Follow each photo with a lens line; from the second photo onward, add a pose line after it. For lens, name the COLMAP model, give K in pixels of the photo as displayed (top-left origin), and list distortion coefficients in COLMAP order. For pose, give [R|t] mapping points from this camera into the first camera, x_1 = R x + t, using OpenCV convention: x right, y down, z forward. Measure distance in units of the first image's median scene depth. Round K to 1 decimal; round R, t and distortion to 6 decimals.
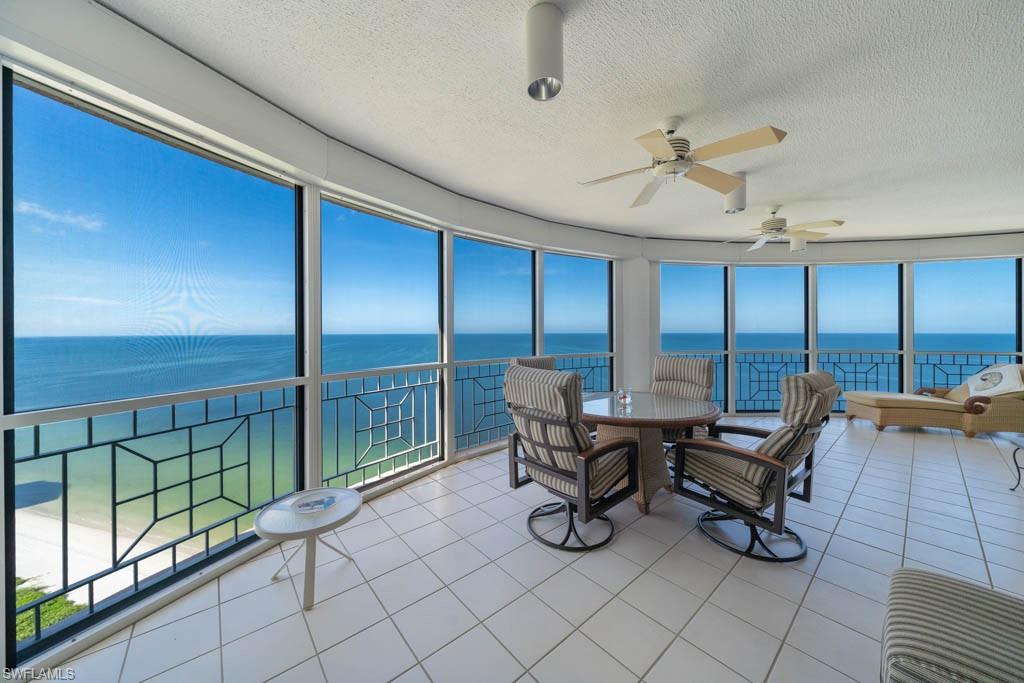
lens RADIAL K [[352.1, 0, 510.4], [0, 352.1, 336.6], [0, 0, 1]] dist [-0.001685, -0.000104]
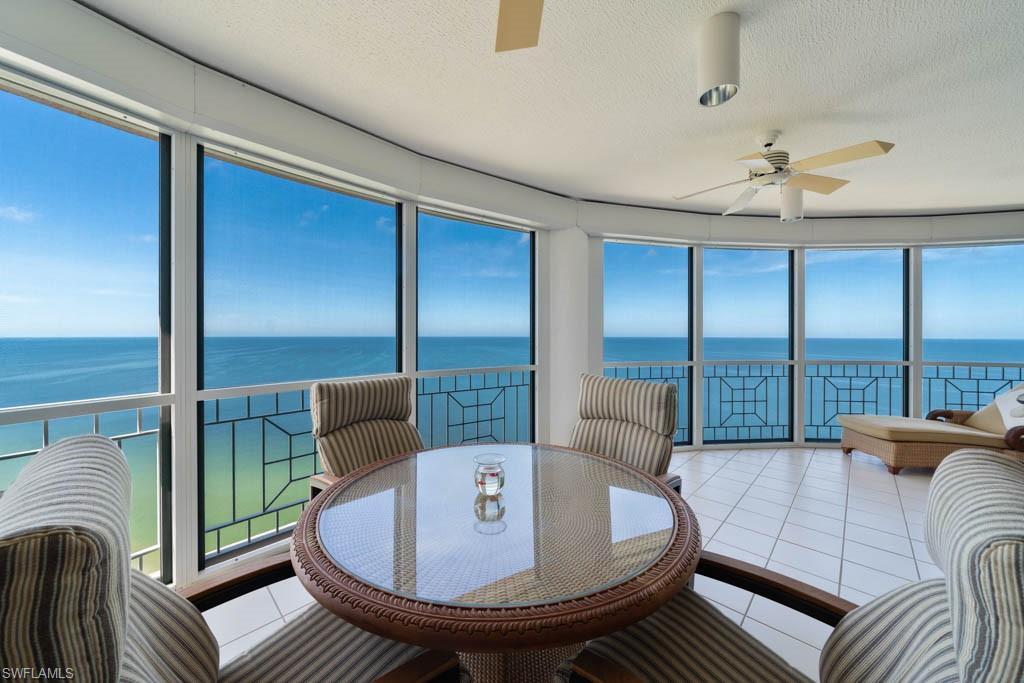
lens RADIAL K [[352.6, 0, 508.4], [0, 352.6, 342.2], [0, 0, 1]] dist [-0.006558, -0.000104]
pose [[0.996387, 0.002465, 0.084890, 0.180958], [-0.003139, 0.999965, 0.007808, -0.004630], [-0.084868, -0.008047, 0.996360, 0.318477]]
